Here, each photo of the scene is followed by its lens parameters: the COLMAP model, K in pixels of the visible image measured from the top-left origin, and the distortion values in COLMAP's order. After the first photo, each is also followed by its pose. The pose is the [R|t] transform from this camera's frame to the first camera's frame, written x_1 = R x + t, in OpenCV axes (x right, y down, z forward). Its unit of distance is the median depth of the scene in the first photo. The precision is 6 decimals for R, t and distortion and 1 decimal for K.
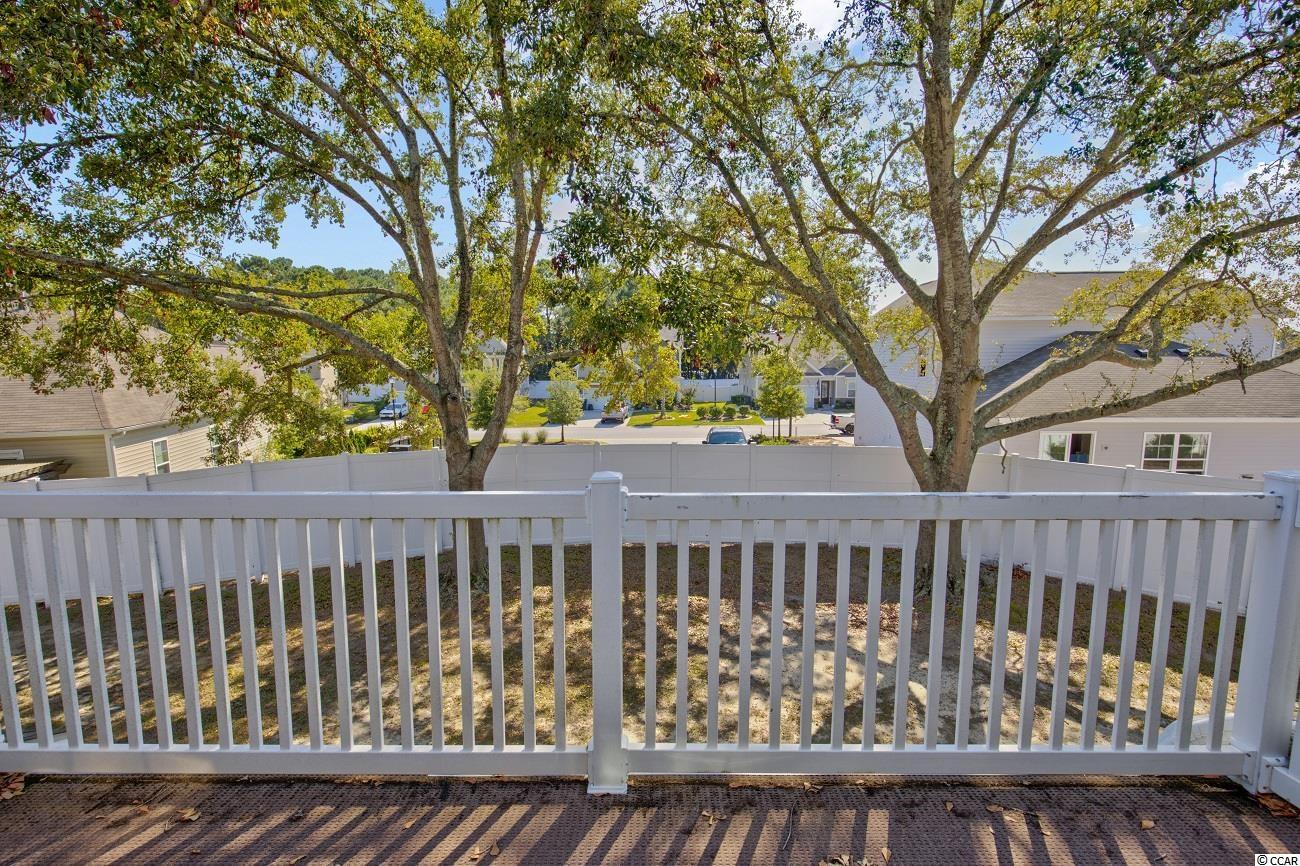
lens RADIAL K [[604.7, 0, 615.1], [0, 604.7, 471.6], [0, 0, 1]] dist [-0.001772, -0.000253]
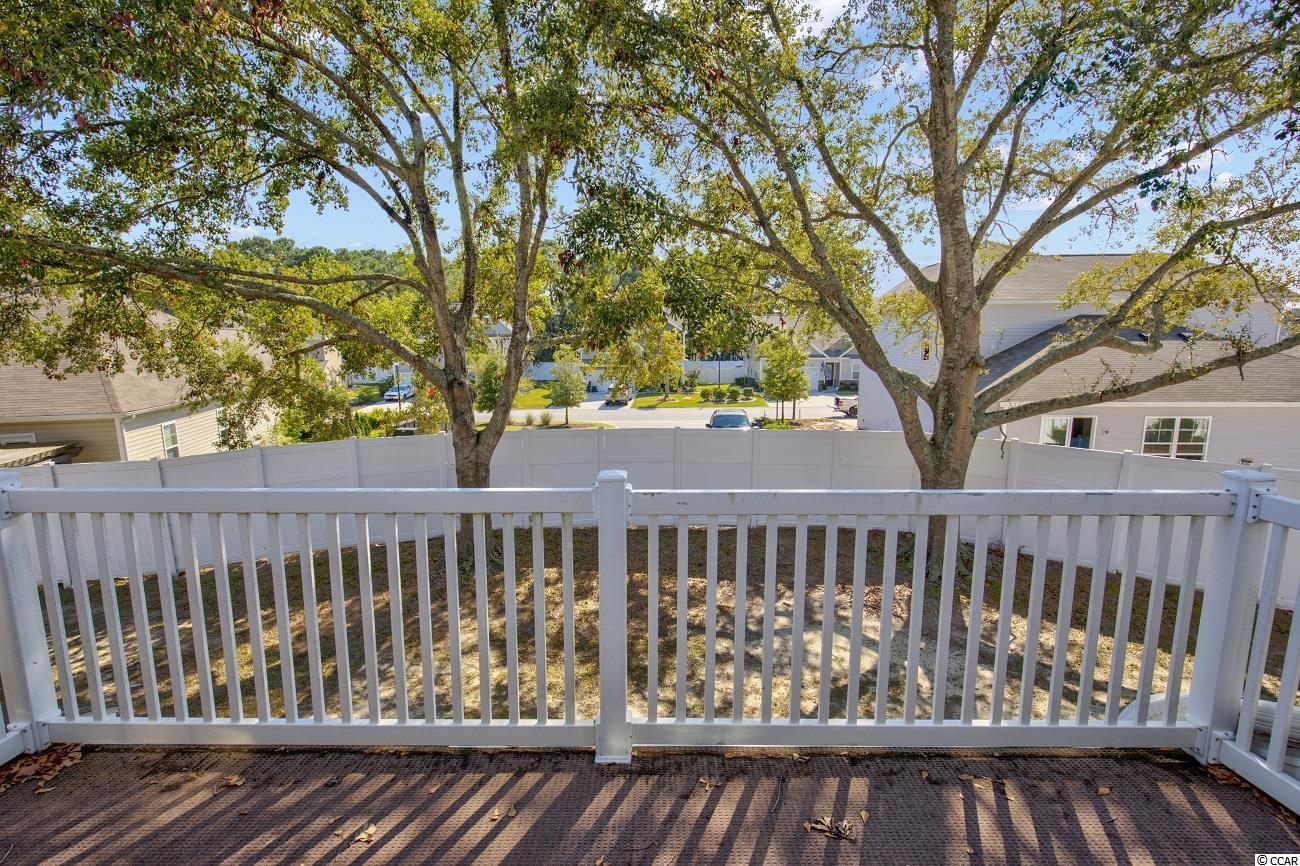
lens RADIAL K [[604.7, 0, 615.1], [0, 604.7, 471.6], [0, 0, 1]] dist [-0.001772, -0.000253]
pose [[0.999979, -0.000247, -0.006502, -0.000447], [0.000452, 0.999502, 0.031561, -0.006198], [0.006491, -0.031563, 0.999481, -0.016299]]
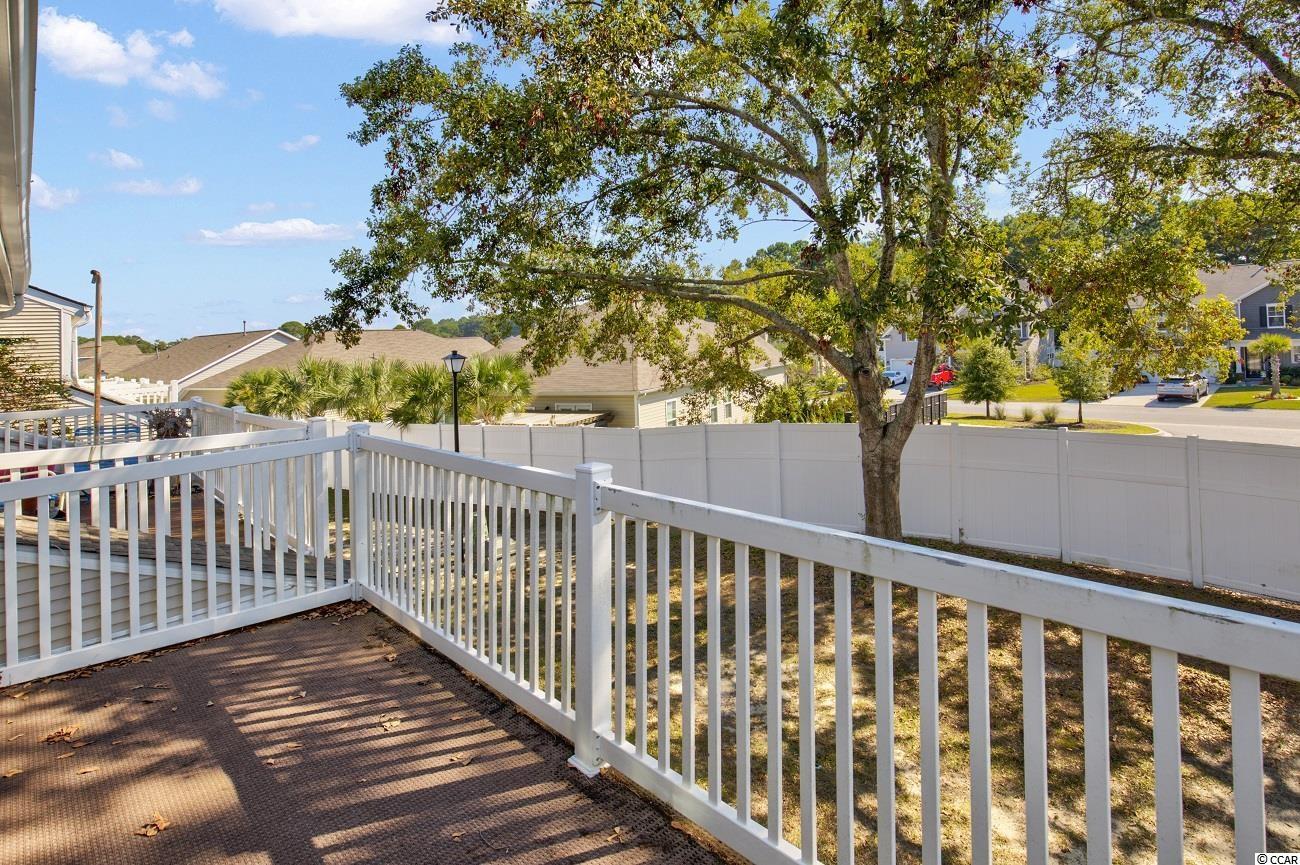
lens RADIAL K [[617.5, 0, 629.1], [0, 617.5, 362.7], [0, 0, 1]] dist [0.000530, -0.000196]
pose [[0.715253, -0.001905, -0.698863, 0.166779], [-0.084827, 0.992366, -0.089521, -0.017054], [0.693699, 0.123313, 0.709631, 0.043006]]
